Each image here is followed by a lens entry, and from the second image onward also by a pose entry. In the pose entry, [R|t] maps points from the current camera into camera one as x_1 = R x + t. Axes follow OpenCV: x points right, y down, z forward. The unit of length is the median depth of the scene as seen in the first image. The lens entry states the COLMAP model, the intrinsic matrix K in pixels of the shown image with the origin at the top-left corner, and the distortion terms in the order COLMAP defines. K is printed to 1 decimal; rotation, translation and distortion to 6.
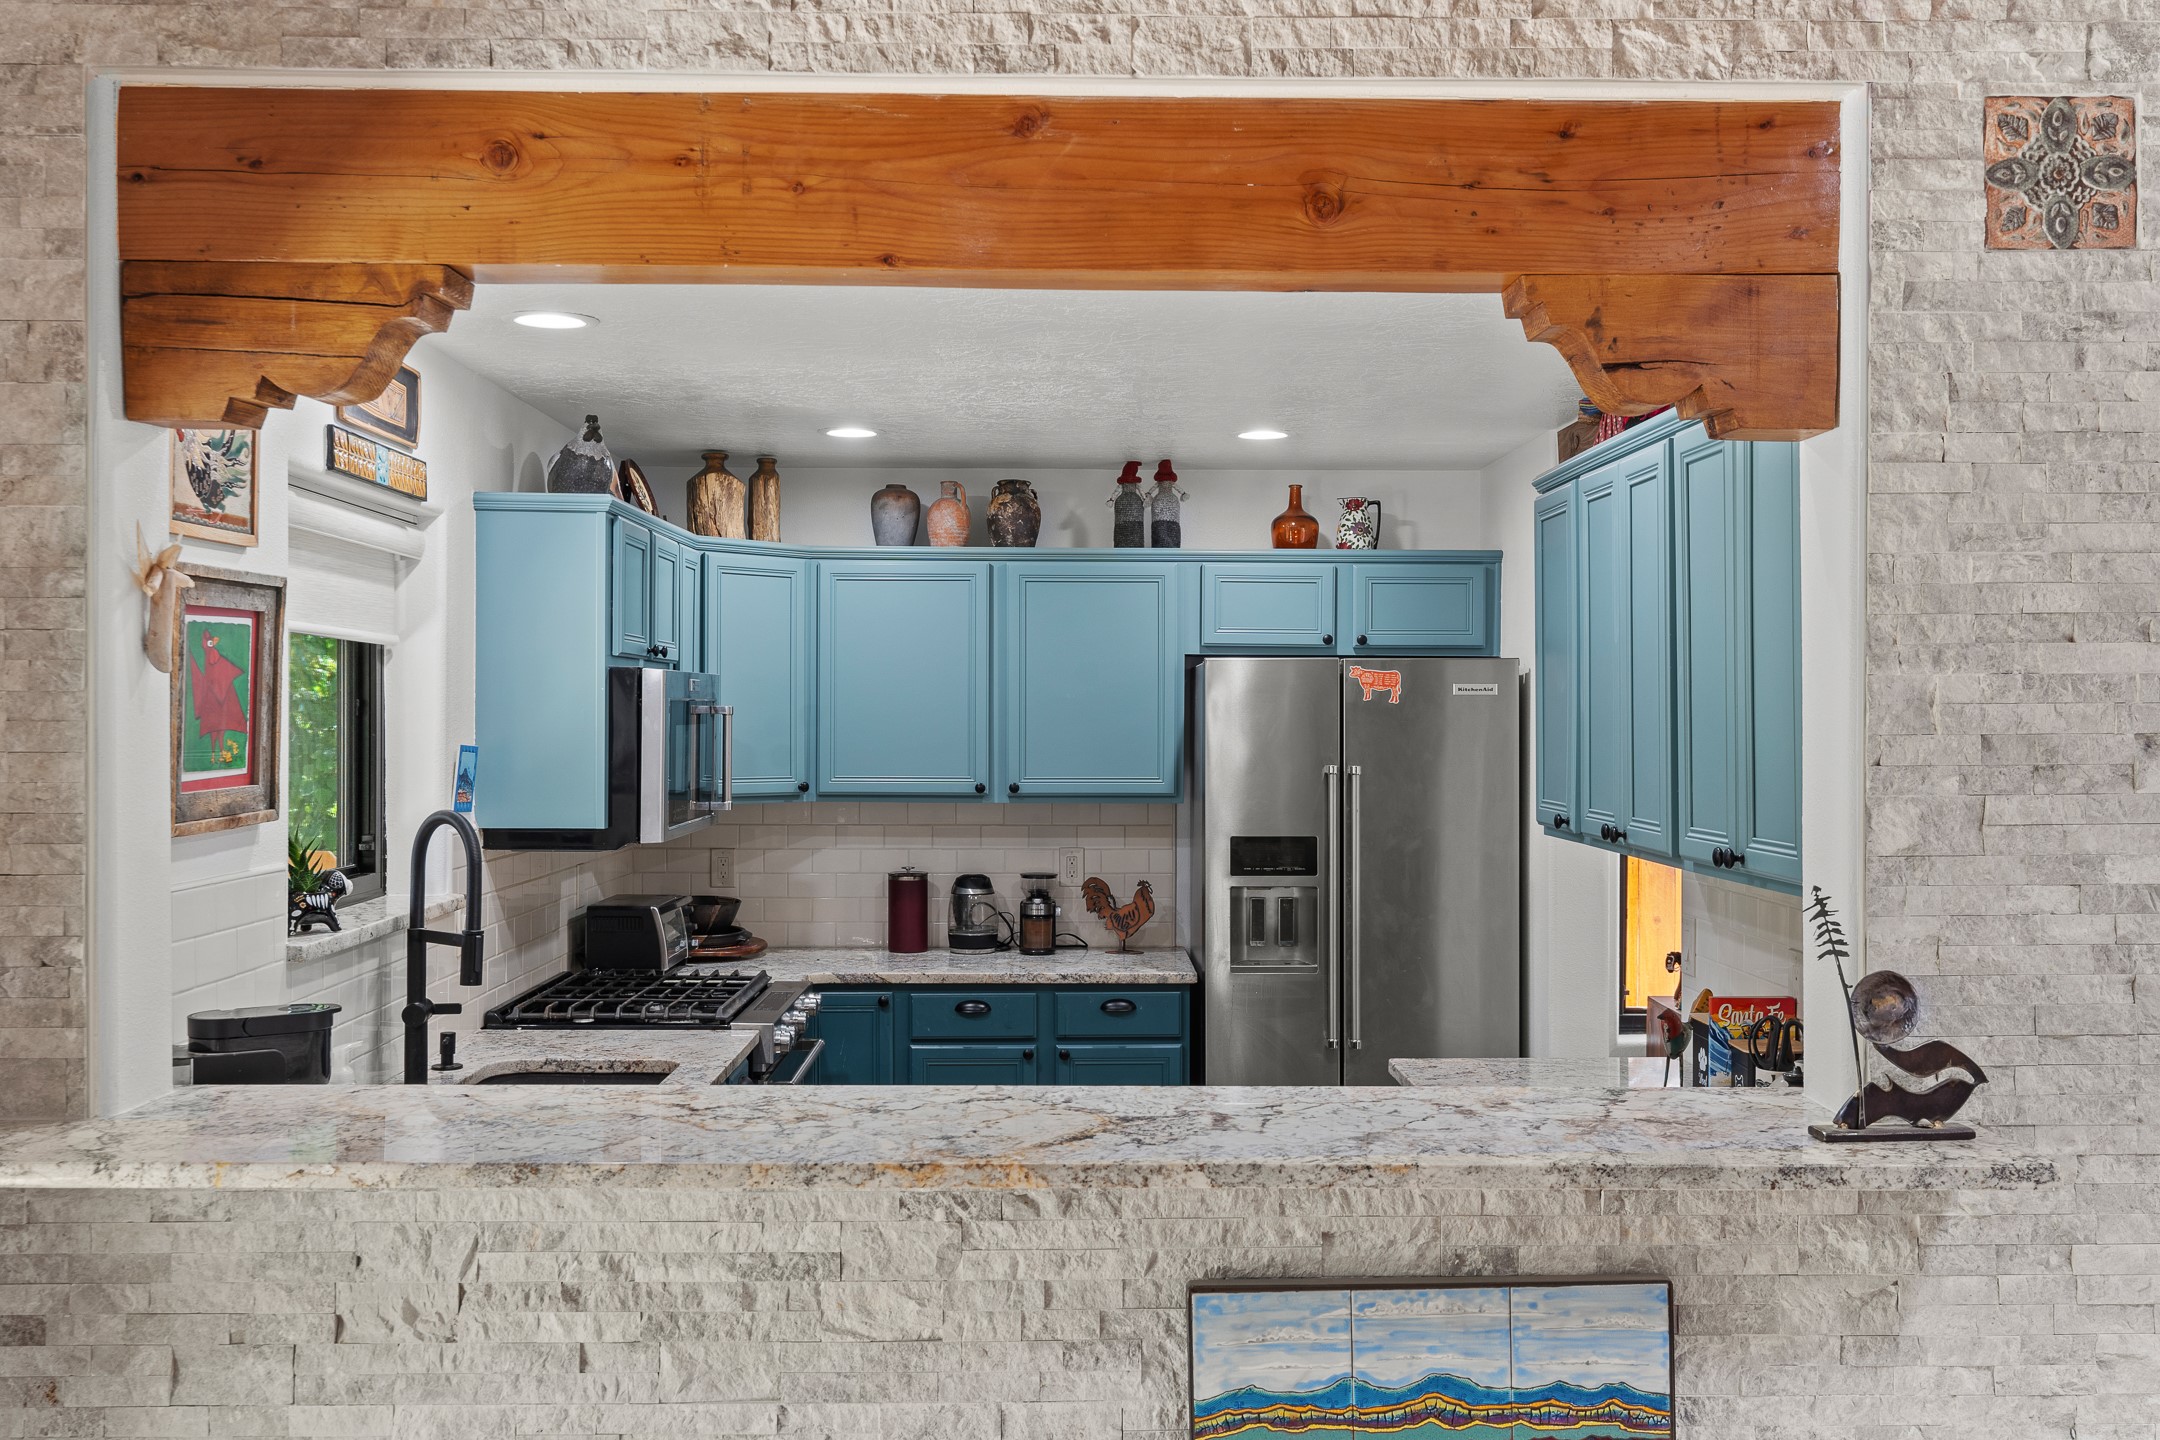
lens RADIAL K [[1979.0, 0, 1085.5], [0, 1979.0, 721.0], [0, 0, 1]] dist [0.004161, 0.001069]
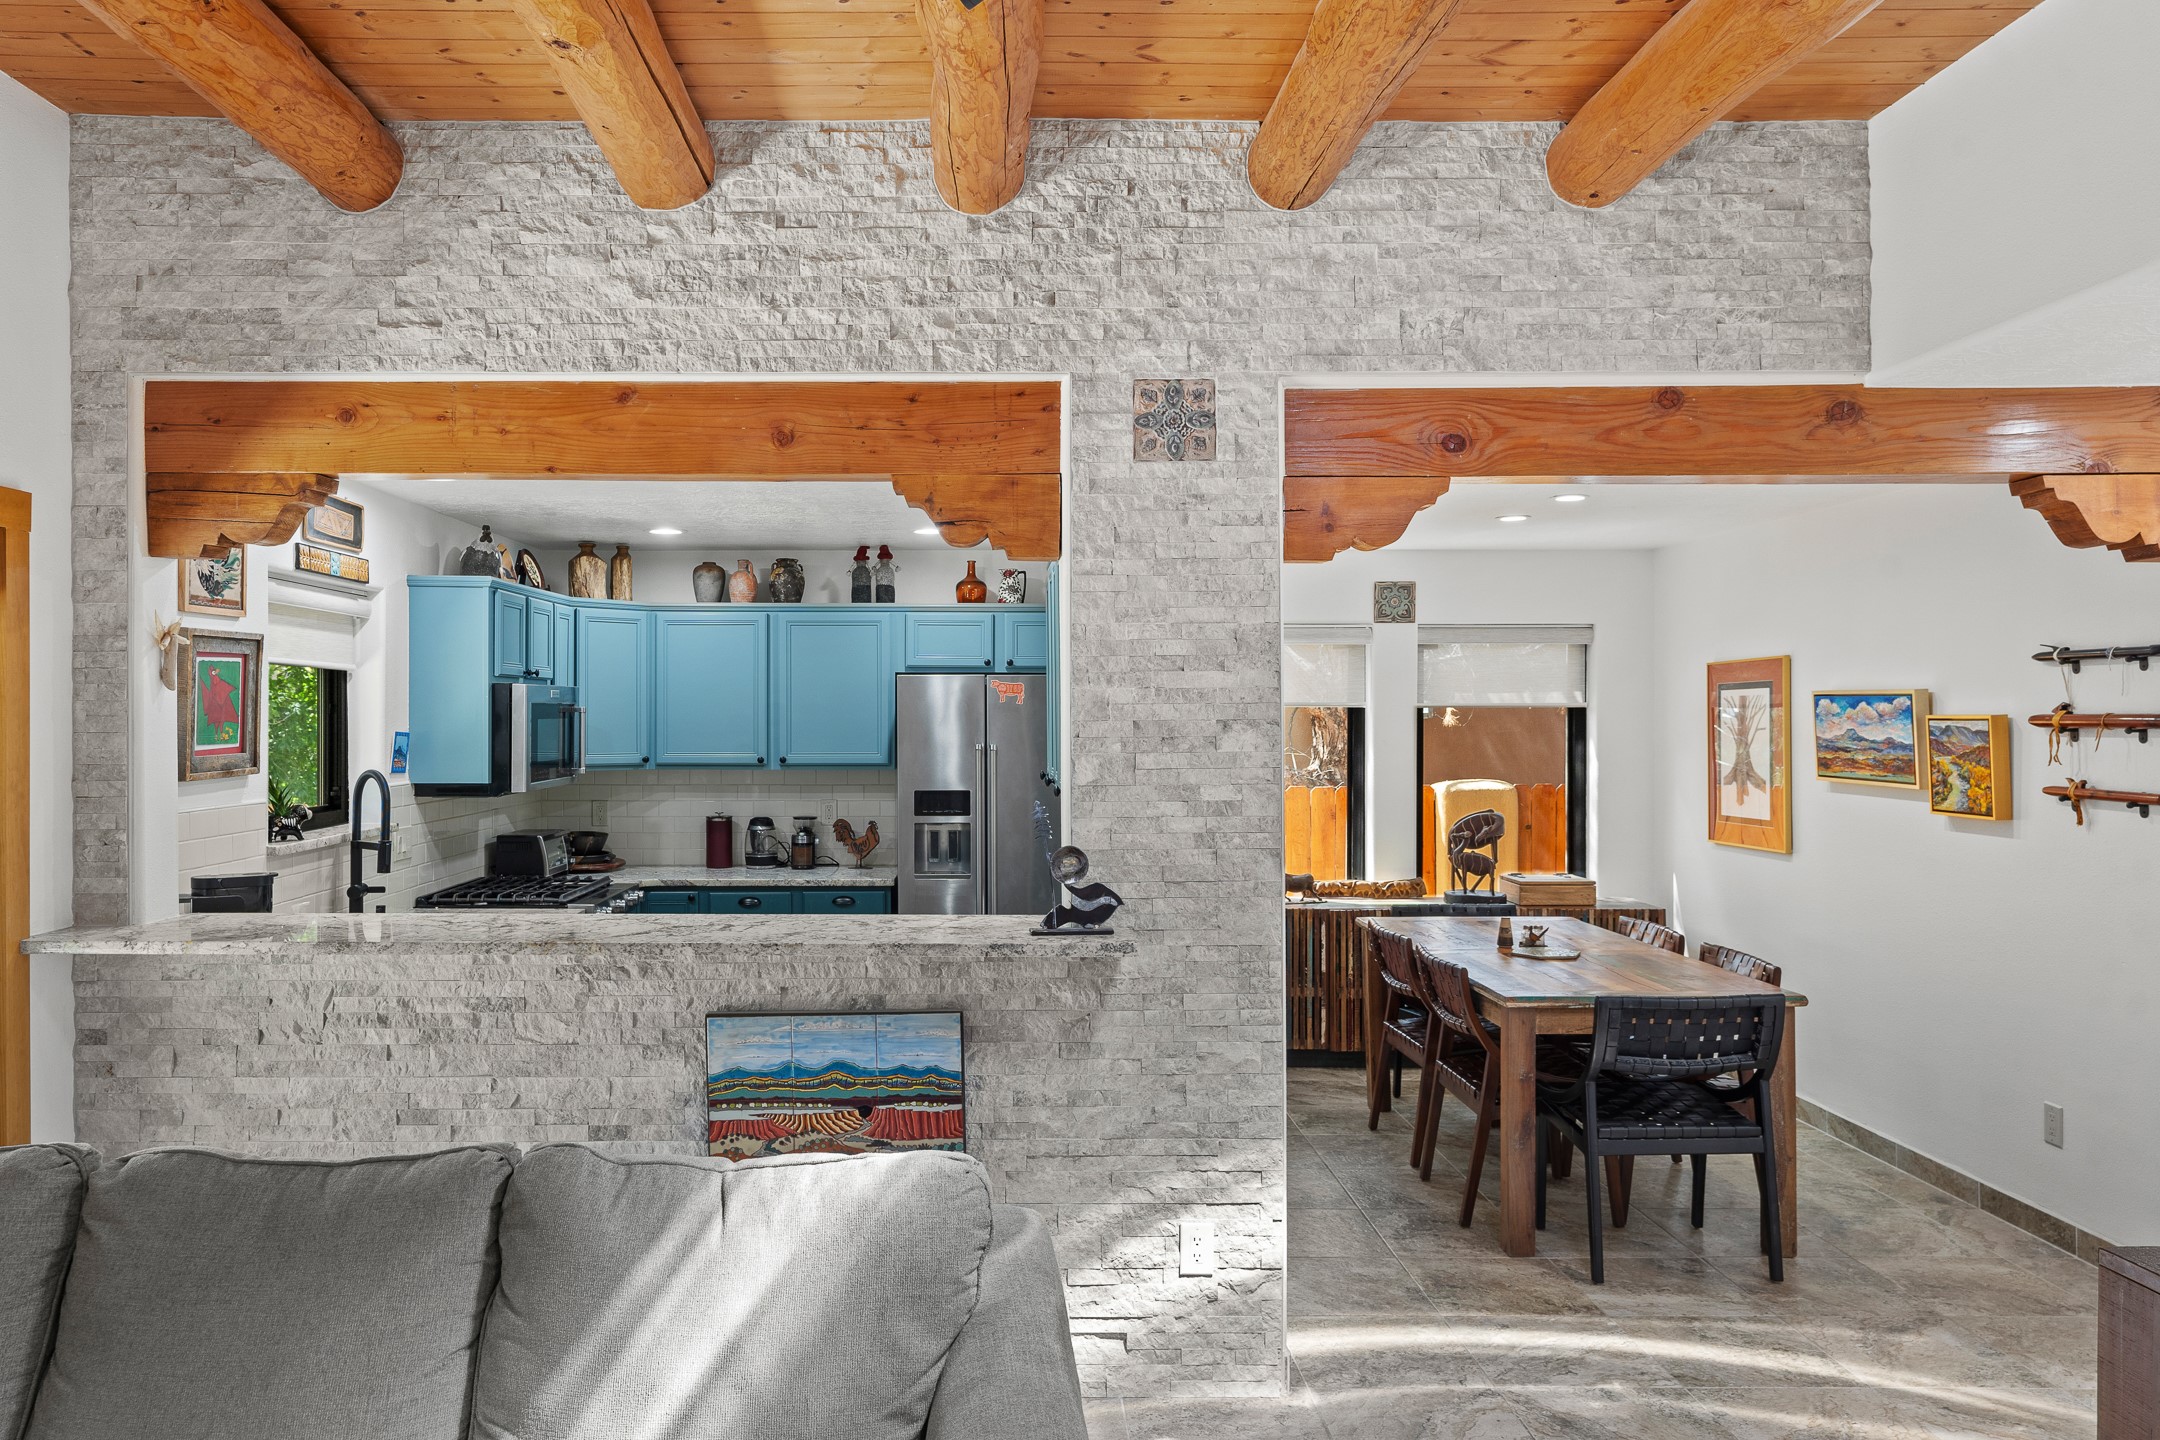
lens RADIAL K [[1545.8, 0, 992.1], [0, 1545.8, 712.9], [0, 0, 1]] dist [-0.004936, 0.005035]
pose [[0.999873, -0.002844, -0.015653, 0.342245], [0.002793, 0.999991, -0.003260, 0.003922], [0.015662, 0.003216, 0.999872, -0.460218]]
